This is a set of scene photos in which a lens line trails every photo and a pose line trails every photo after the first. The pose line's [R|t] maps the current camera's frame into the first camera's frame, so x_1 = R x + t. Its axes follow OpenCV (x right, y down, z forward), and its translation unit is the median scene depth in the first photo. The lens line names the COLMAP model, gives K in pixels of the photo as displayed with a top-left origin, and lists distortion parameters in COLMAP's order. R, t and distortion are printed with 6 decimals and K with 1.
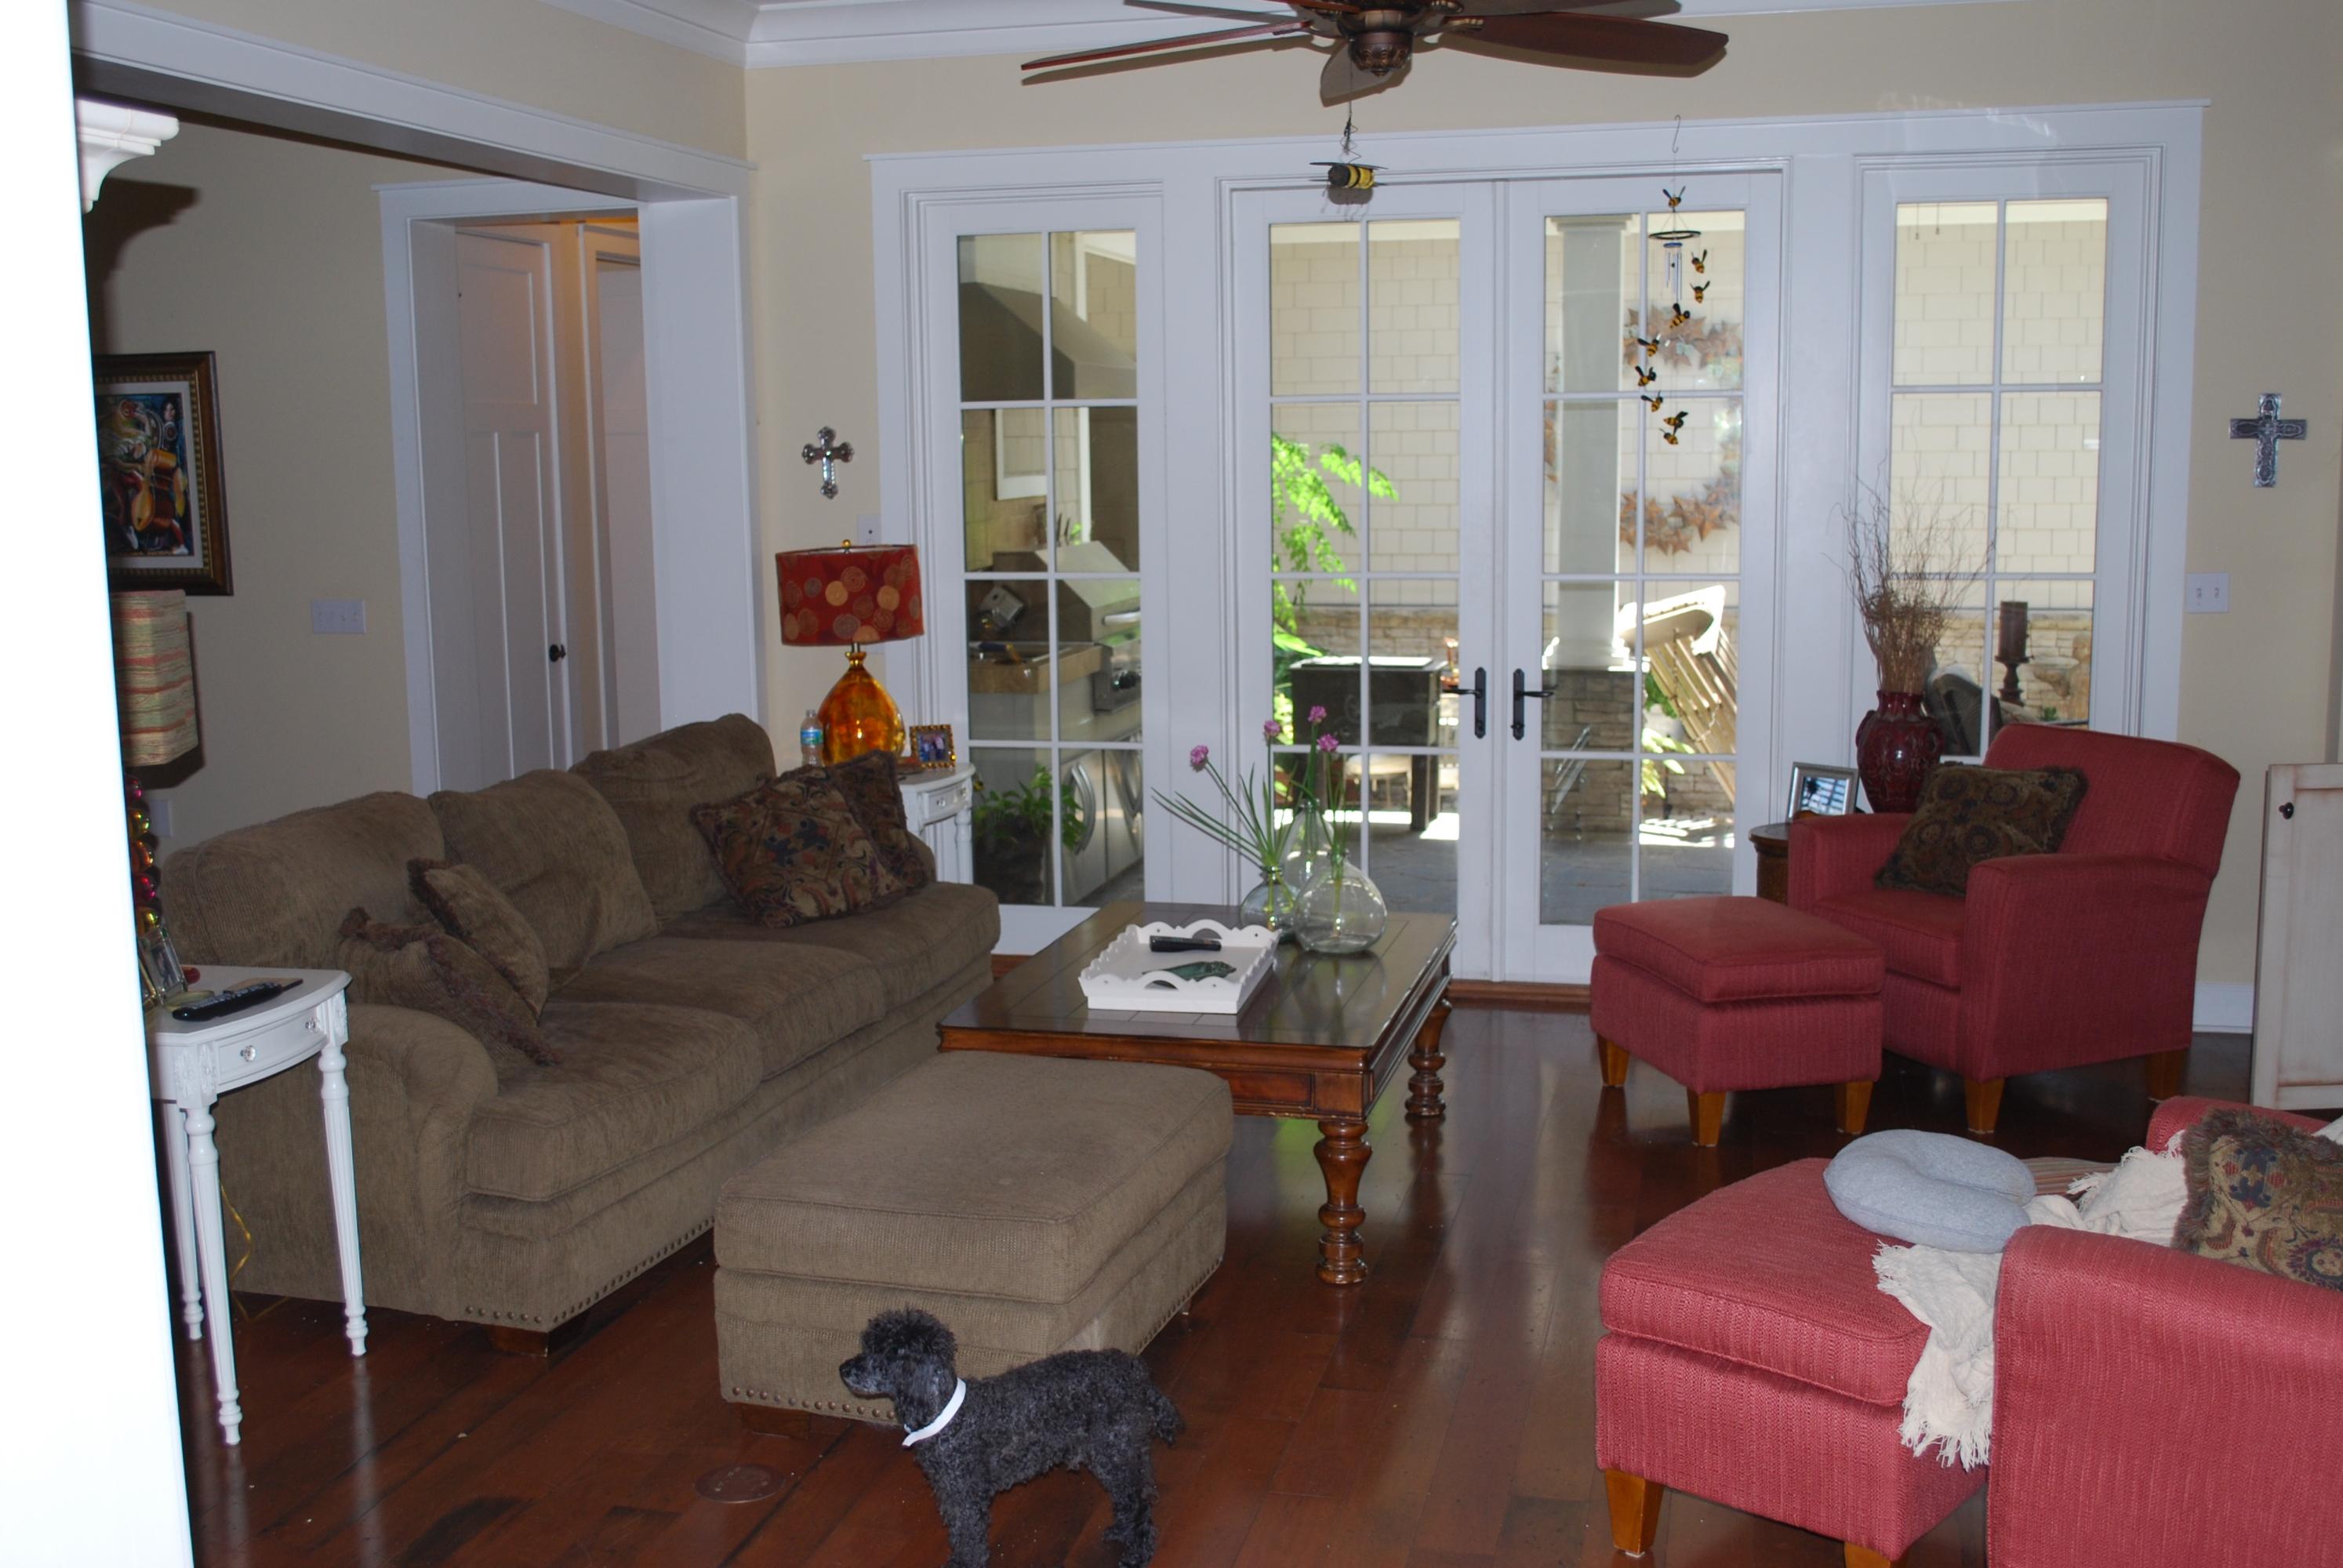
lens RADIAL K [[2359.6, 0, 1170.1], [0, 2359.6, 782.7], [0, 0, 1]] dist [-0.084553, 0.000000]
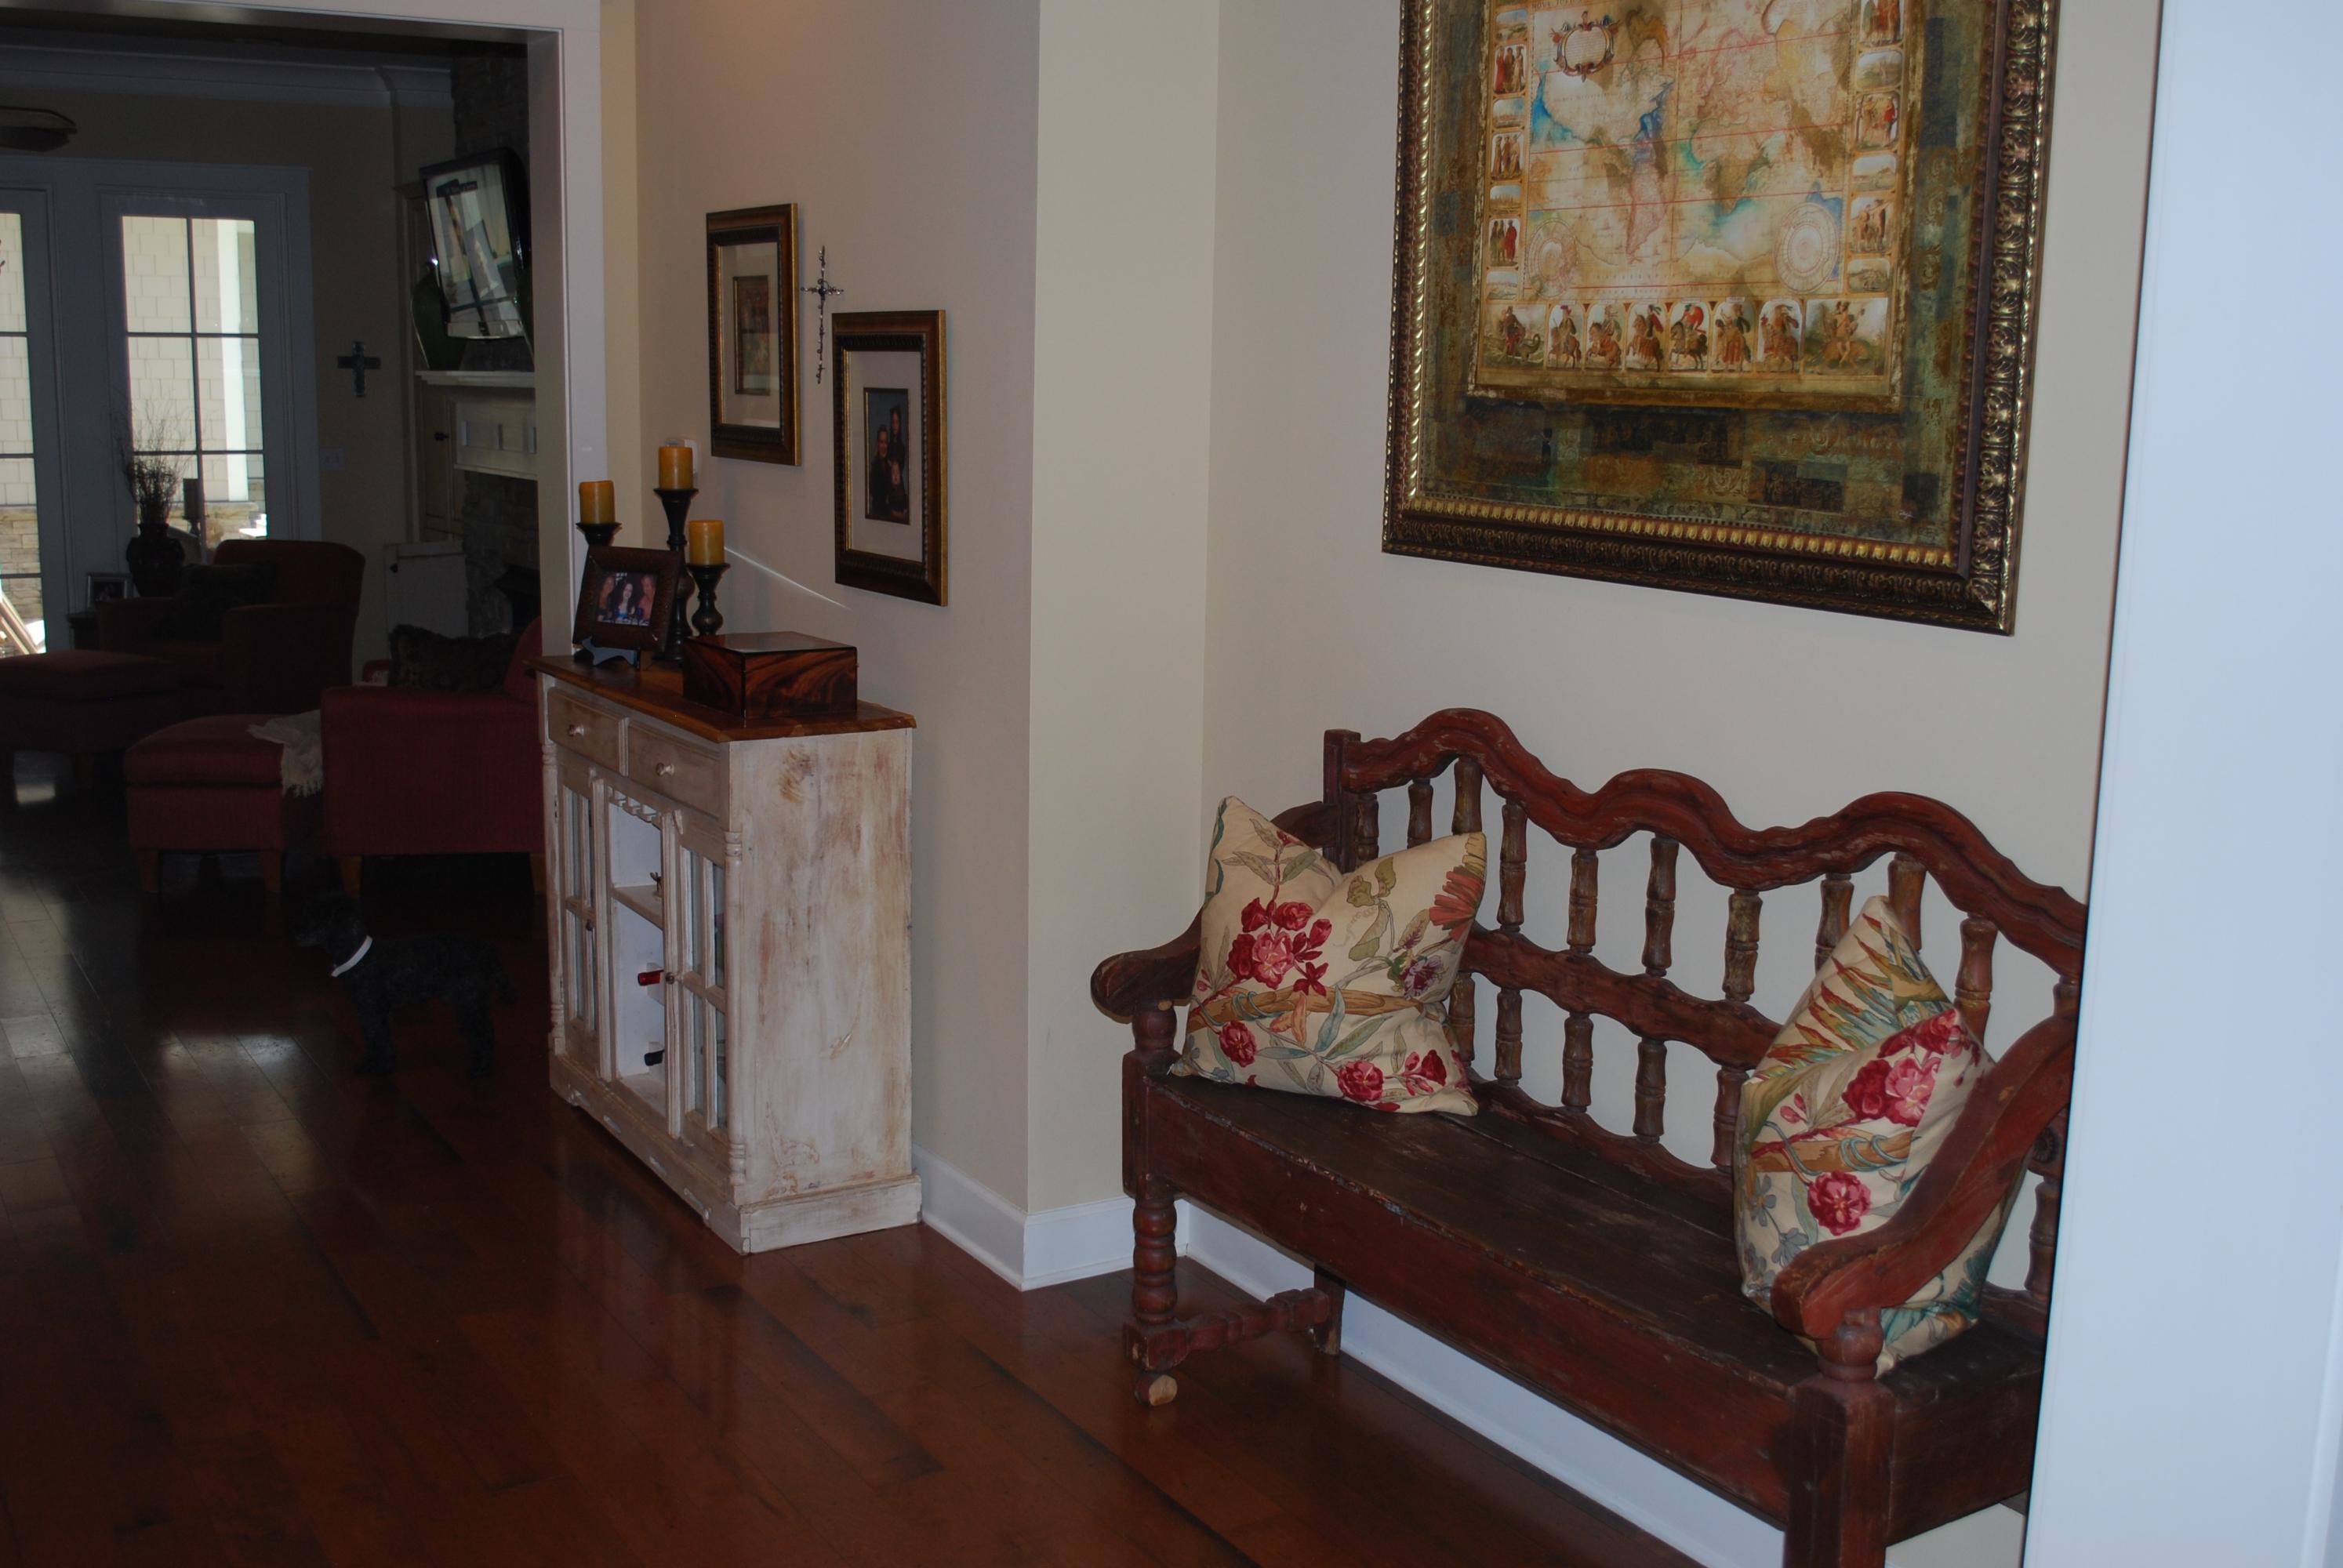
lens RADIAL K [[2359.6, 0, 1170.7], [0, 2359.6, 784.5], [0, 0, 1]] dist [-0.084553, 0.000000]
pose [[0.699146, -0.095357, 0.708591, -0.419733], [0.076266, 0.995358, 0.058699, 0.120552], [-0.710899, 0.013002, 0.703174, -0.747508]]
